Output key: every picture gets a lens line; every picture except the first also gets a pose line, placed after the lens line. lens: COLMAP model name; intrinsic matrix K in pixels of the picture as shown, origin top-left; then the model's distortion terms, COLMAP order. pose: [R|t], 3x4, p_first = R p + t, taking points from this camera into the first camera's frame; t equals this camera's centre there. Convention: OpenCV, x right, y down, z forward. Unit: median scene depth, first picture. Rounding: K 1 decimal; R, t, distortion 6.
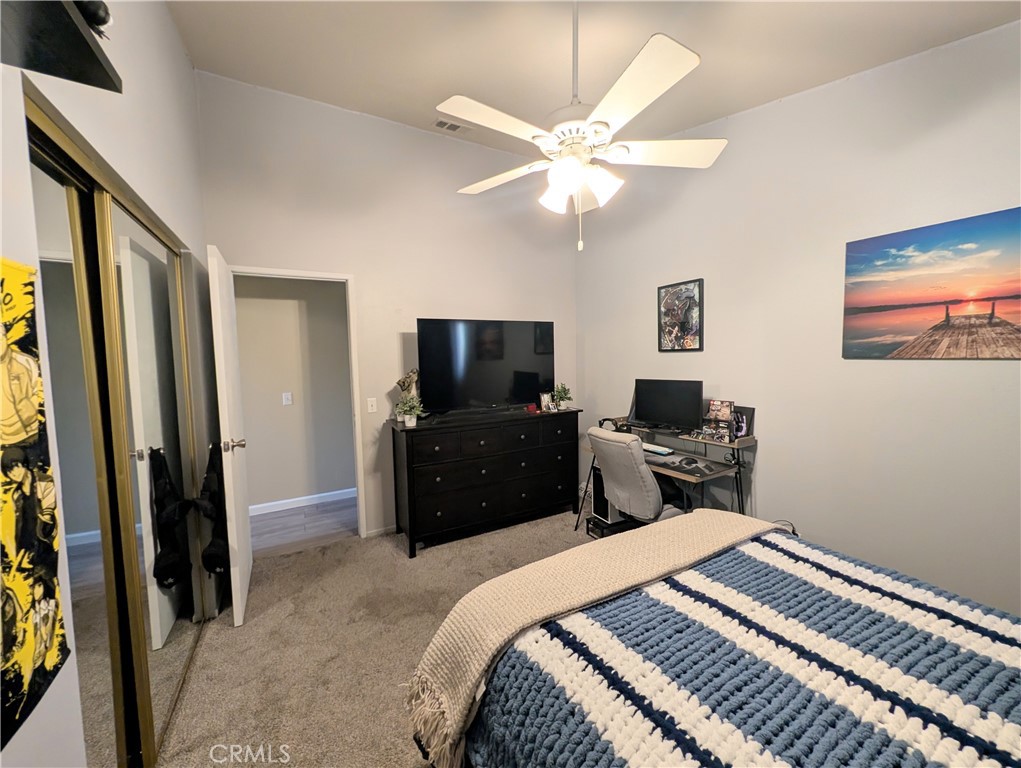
lens RADIAL K [[394.8, 0, 513.1], [0, 394.8, 382.8], [0, 0, 1]] dist [-0.000864, 0.000166]
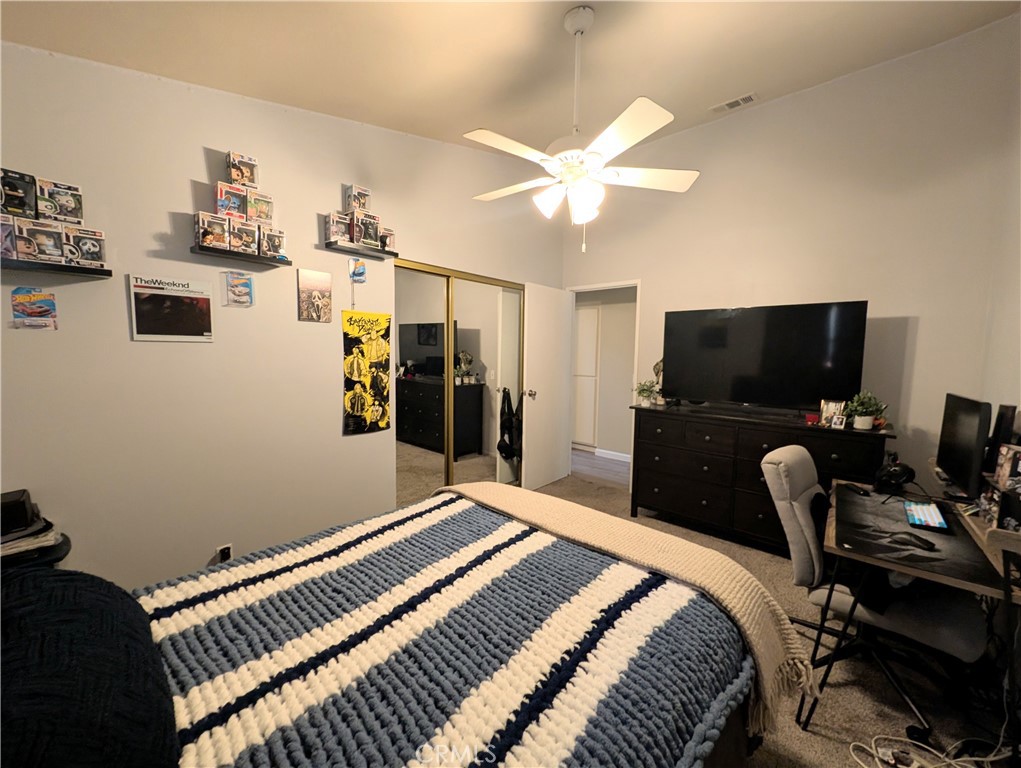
lens RADIAL K [[394.8, 0, 513.1], [0, 394.8, 382.8], [0, 0, 1]] dist [-0.000864, 0.000166]
pose [[0.319691, 0.098877, -0.942349, 1.056788], [-0.087186, 0.993391, 0.074654, -0.018107], [0.943502, 0.058293, 0.326199, 0.382928]]
